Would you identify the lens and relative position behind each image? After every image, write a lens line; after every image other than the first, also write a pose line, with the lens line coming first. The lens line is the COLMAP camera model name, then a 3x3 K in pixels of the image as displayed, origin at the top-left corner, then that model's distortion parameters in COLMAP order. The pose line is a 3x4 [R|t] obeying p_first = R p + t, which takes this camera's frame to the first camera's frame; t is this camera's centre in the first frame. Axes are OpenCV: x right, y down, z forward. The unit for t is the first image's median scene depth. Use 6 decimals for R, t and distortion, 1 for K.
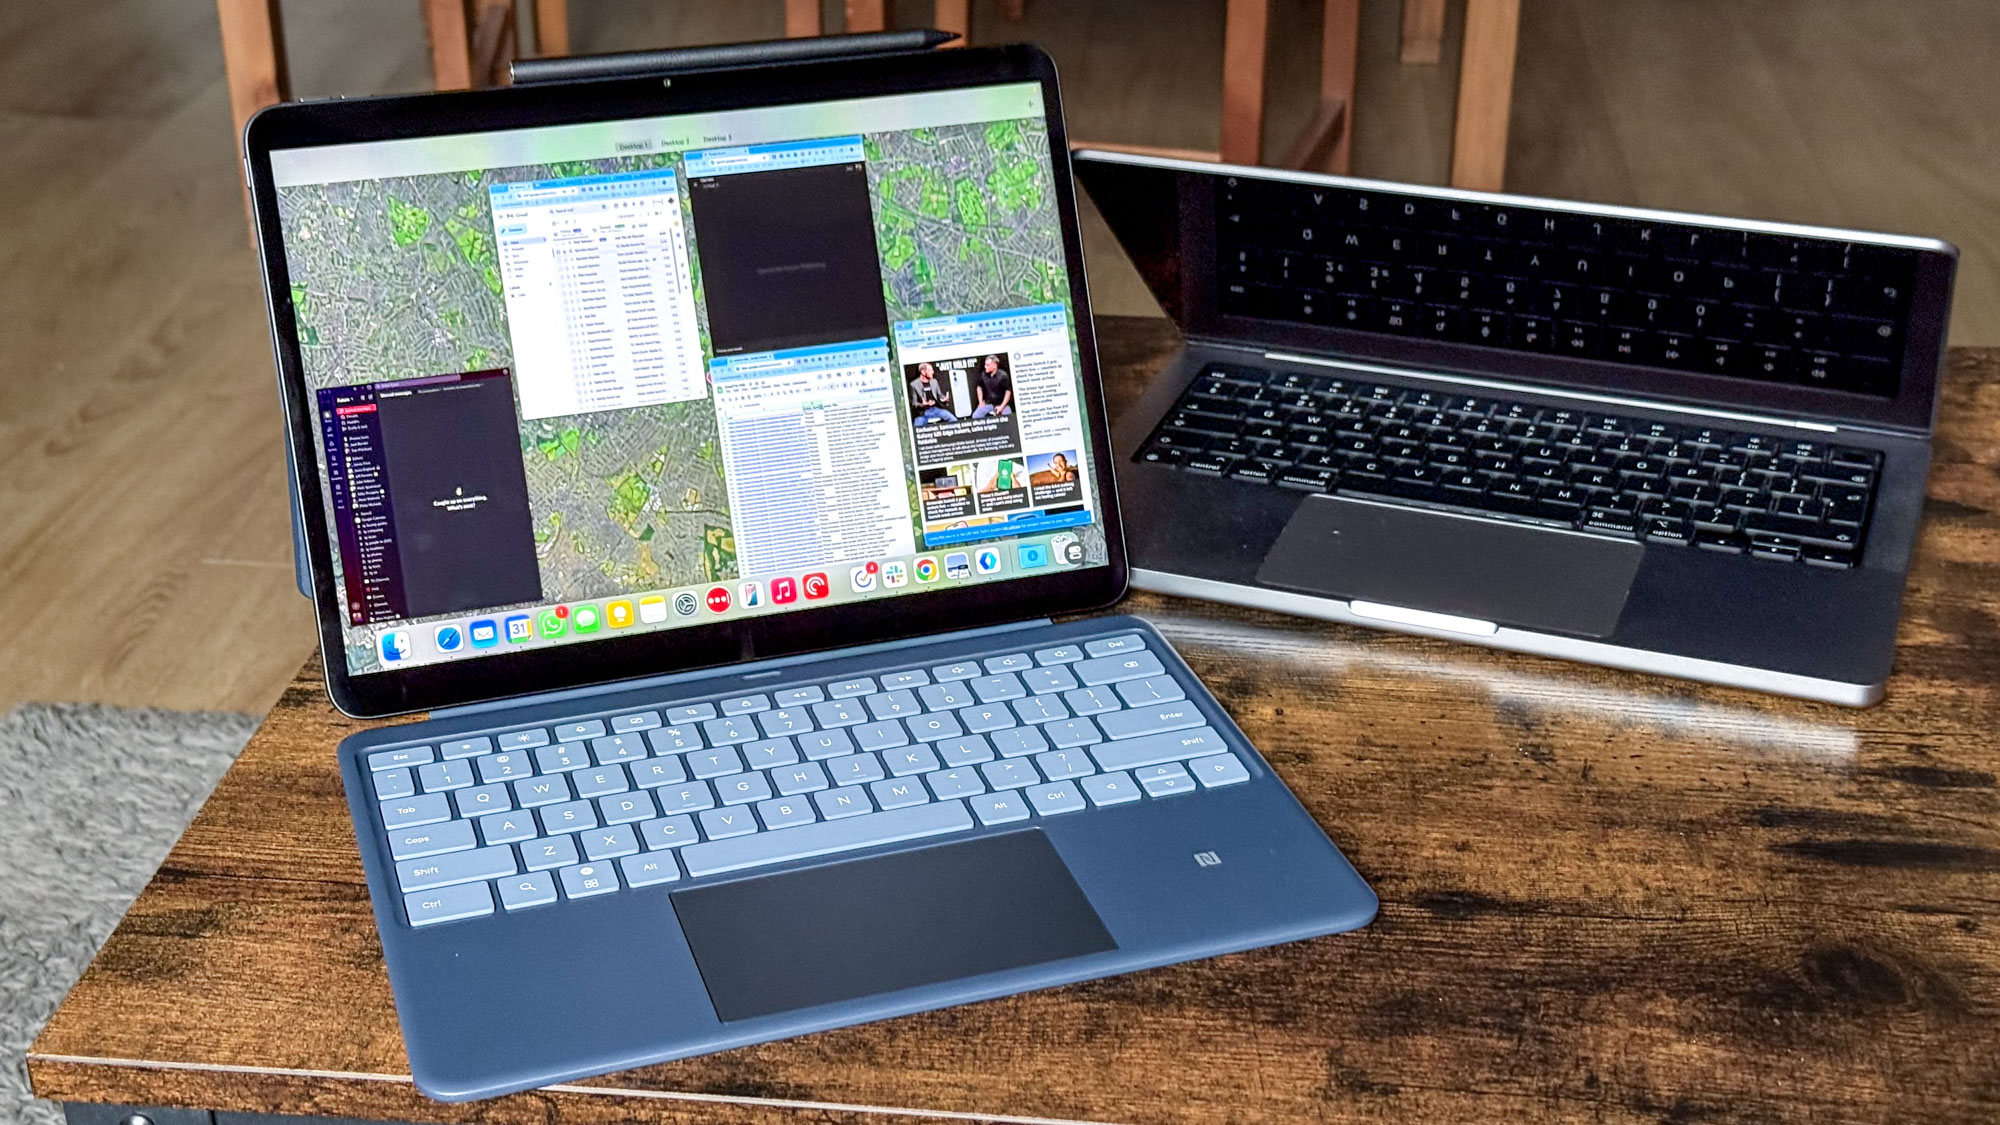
lens RADIAL K [[2910.1, 0, 995.0], [0, 2910.1, 552.3], [0, 0, 1]] dist [0.101538, 0.000000]
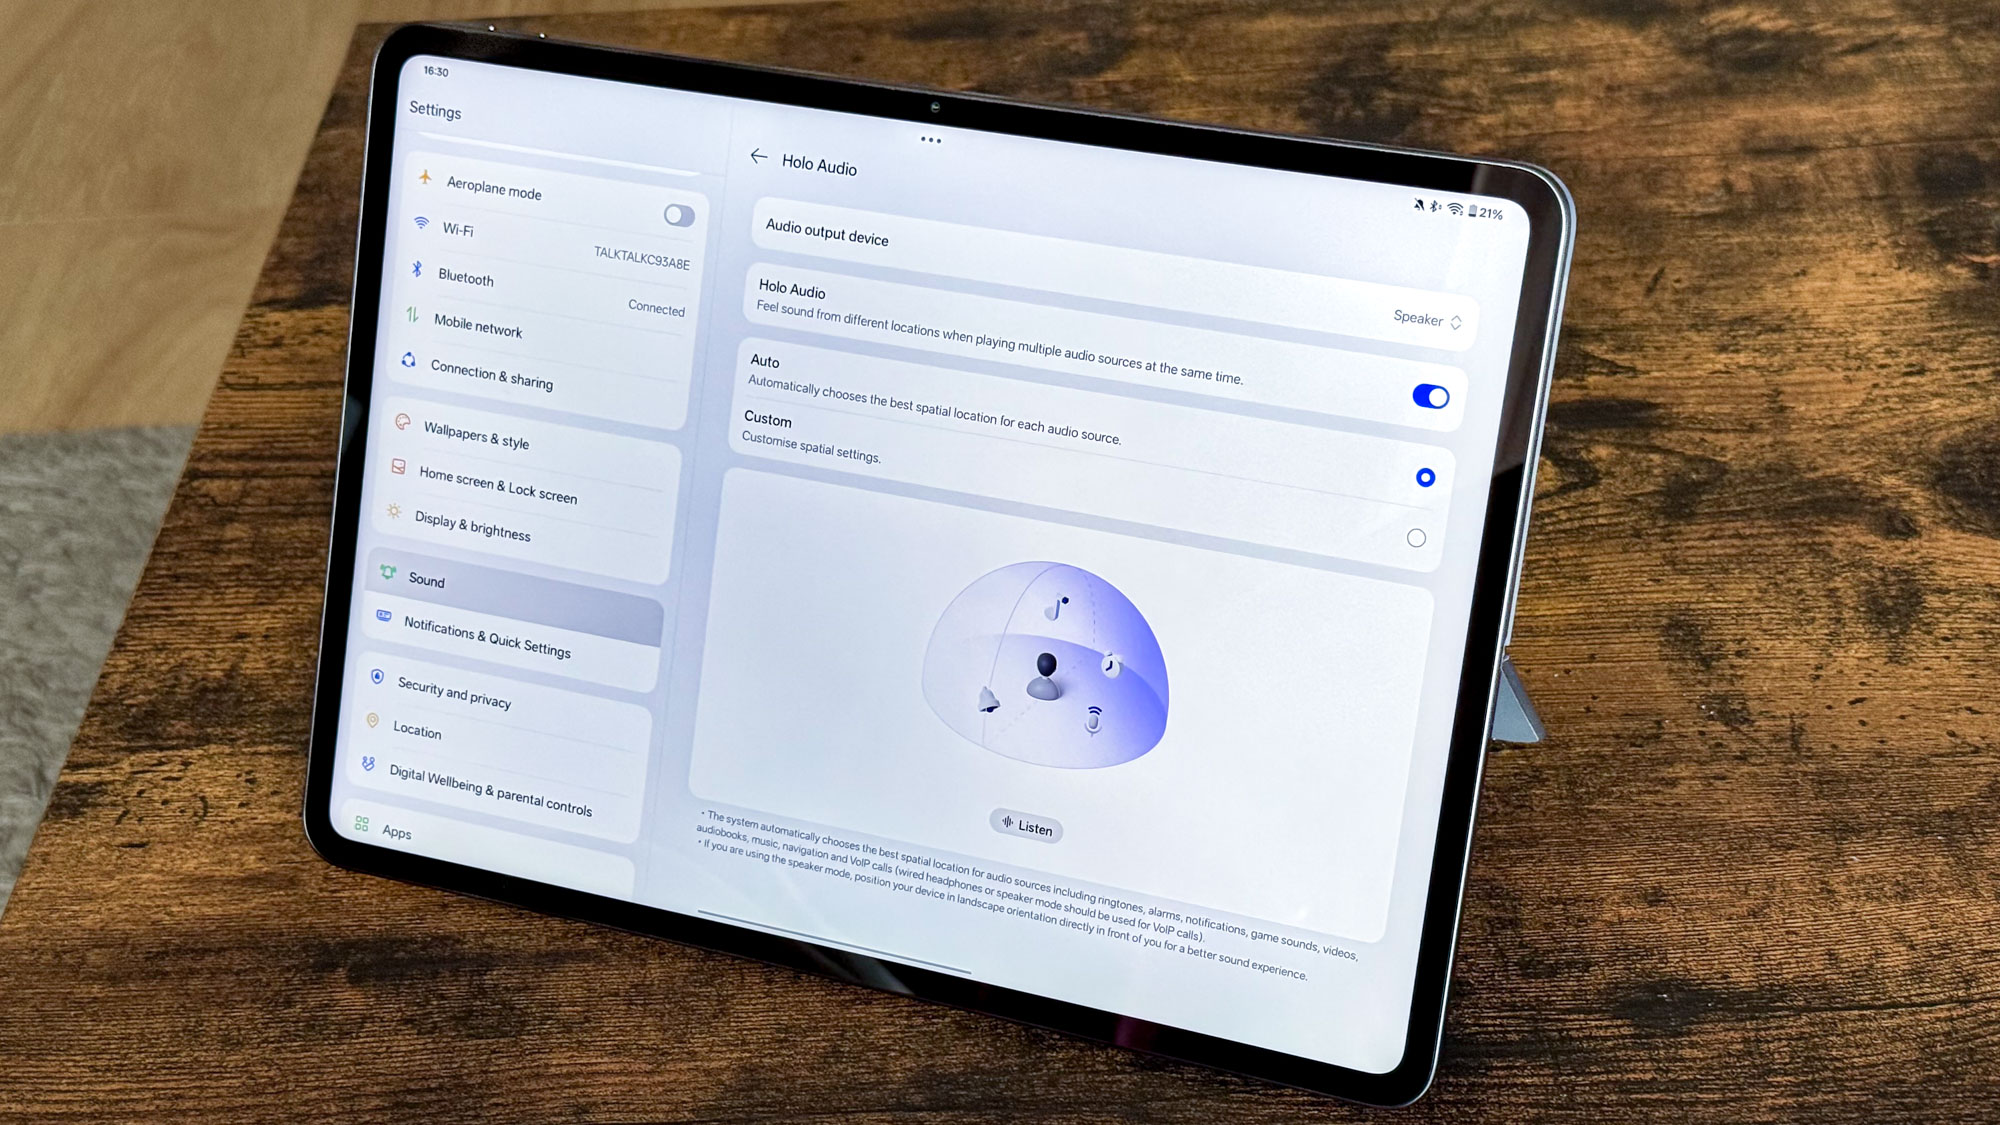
lens RADIAL K [[2910.1, 0, 1015.2], [0, 2910.1, 566.5], [0, 0, 1]] dist [0.101538, 0.000000]
pose [[0.993429, -0.112618, 0.020400, -0.008870], [0.103959, 0.962461, 0.250720, -0.191074], [-0.047870, -0.246952, 0.967845, 0.310149]]
